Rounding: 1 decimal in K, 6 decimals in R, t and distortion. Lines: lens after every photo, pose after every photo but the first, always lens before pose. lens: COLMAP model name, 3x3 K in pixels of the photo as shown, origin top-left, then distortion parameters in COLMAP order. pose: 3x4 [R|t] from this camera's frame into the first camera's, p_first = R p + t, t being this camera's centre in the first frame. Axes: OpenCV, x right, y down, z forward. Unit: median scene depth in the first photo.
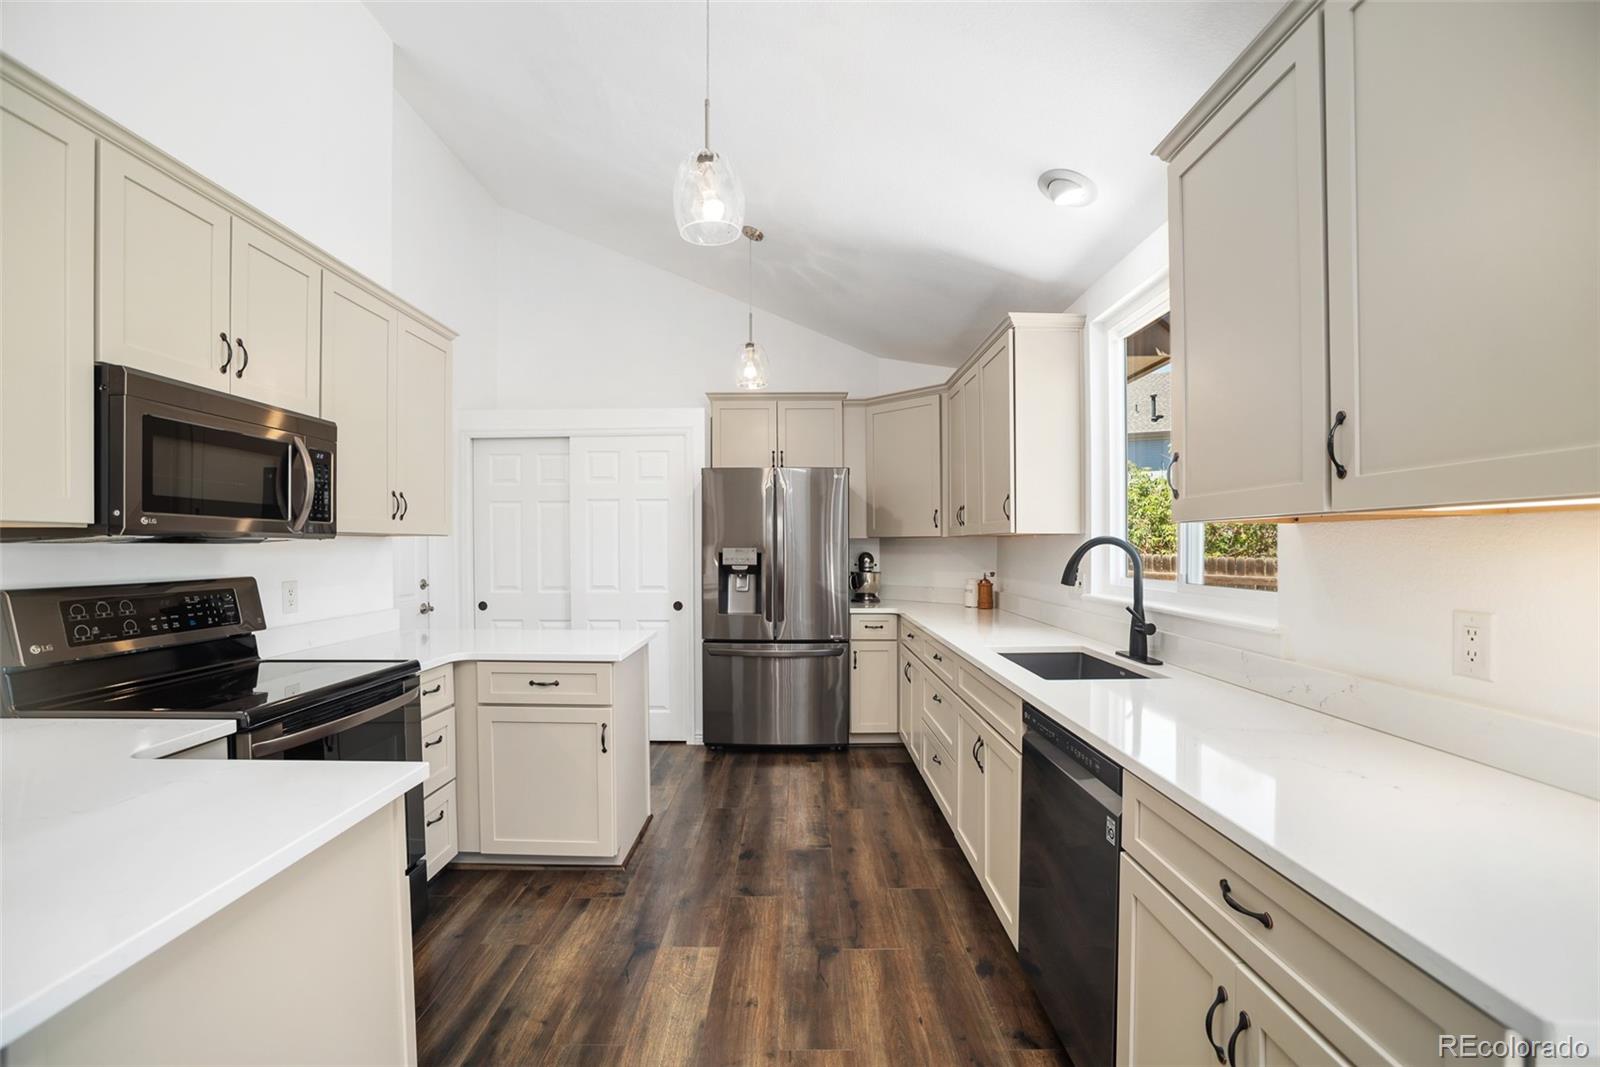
lens RADIAL K [[694.7, 0, 795.0], [0, 694.7, 545.1], [0, 0, 1]] dist [-0.070159, 0.025610]
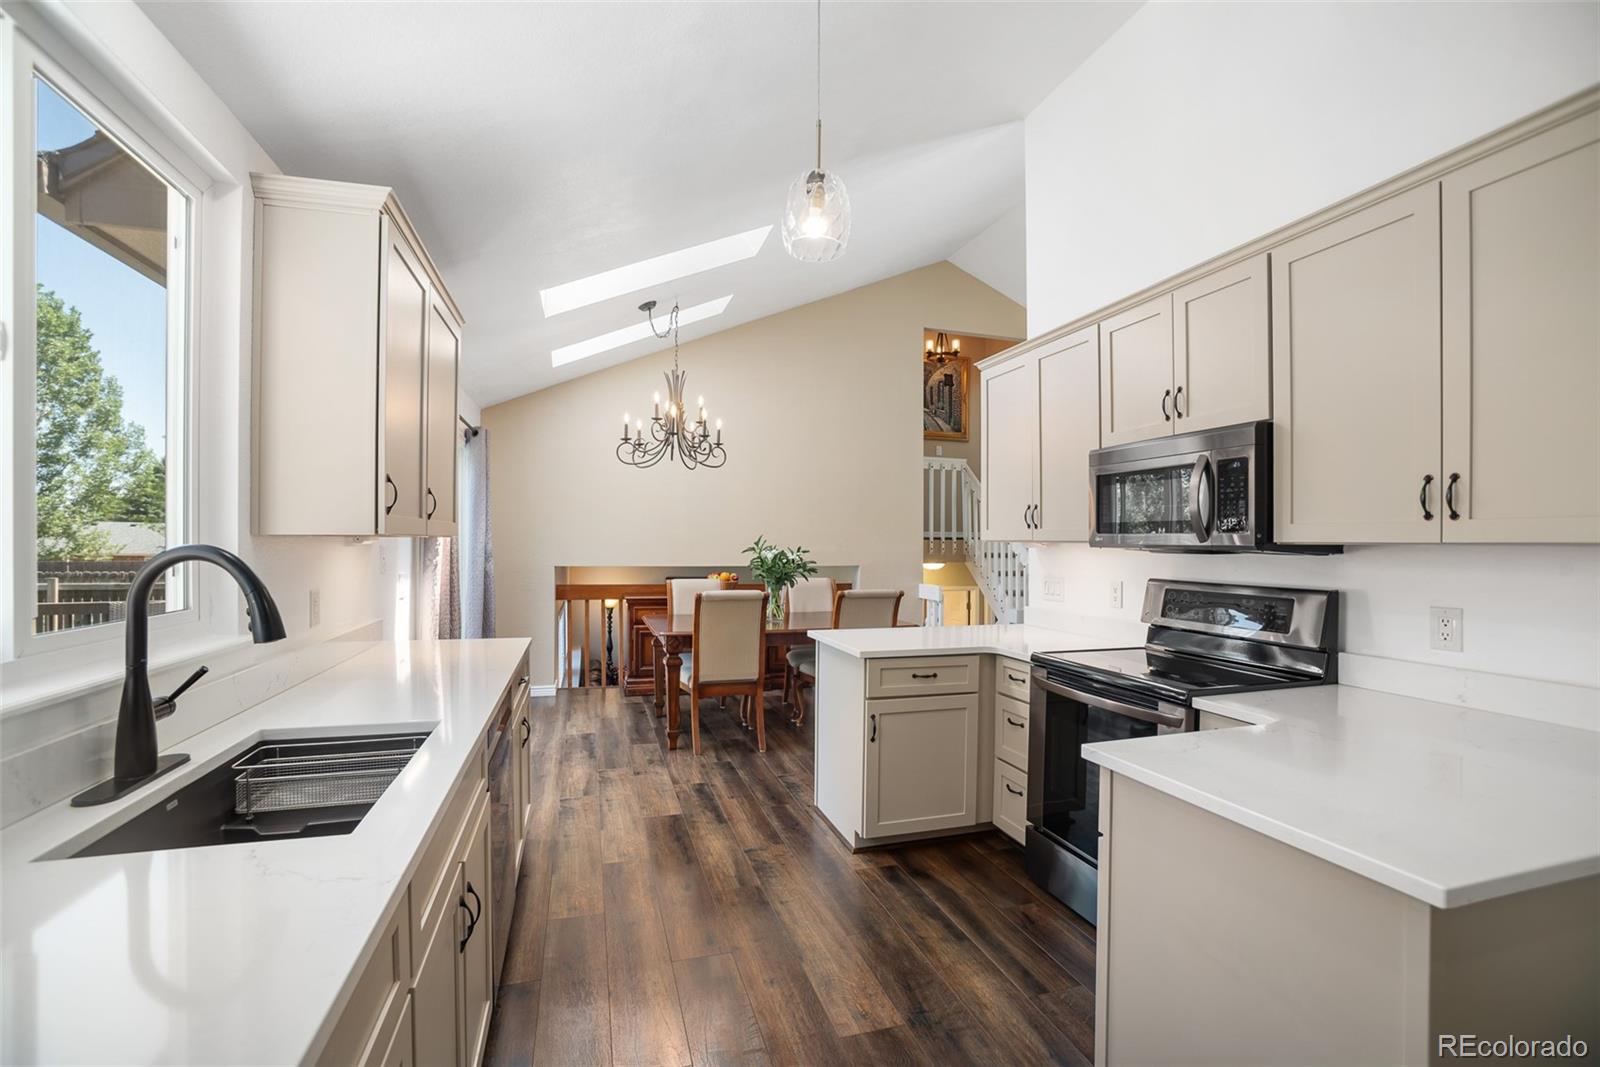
lens RADIAL K [[694.7, 0, 795.0], [0, 694.7, 545.1], [0, 0, 1]] dist [-0.070159, 0.025610]
pose [[-0.957093, 0.003400, -0.289760, 0.094468], [0.000698, 0.999955, 0.009427, -0.014034], [0.289779, 0.008820, -0.957053, 0.925066]]
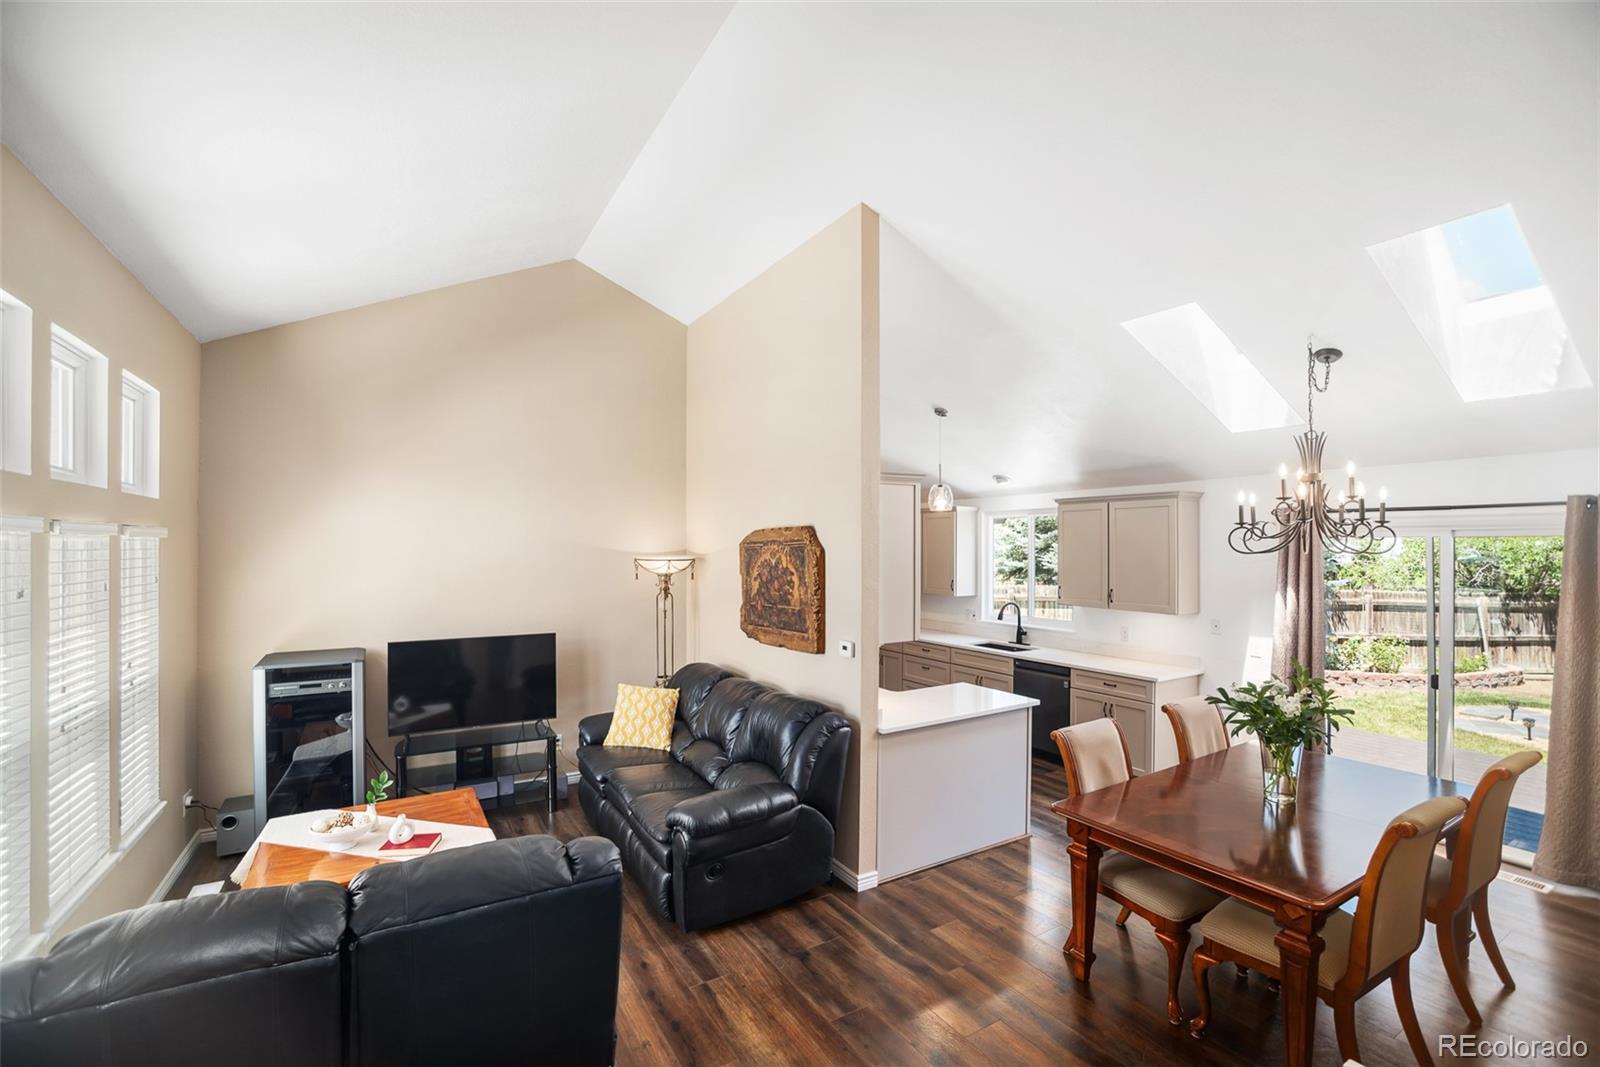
lens RADIAL K [[694.7, 0, 795.0], [0, 694.7, 545.1], [0, 0, 1]] dist [-0.070159, 0.025610]
pose [[0.865247, 0.000847, 0.501345, -1.006045], [0.000147, 0.999998, -0.001943, -0.139077], [-0.501346, 0.001755, 0.865245, -0.593739]]
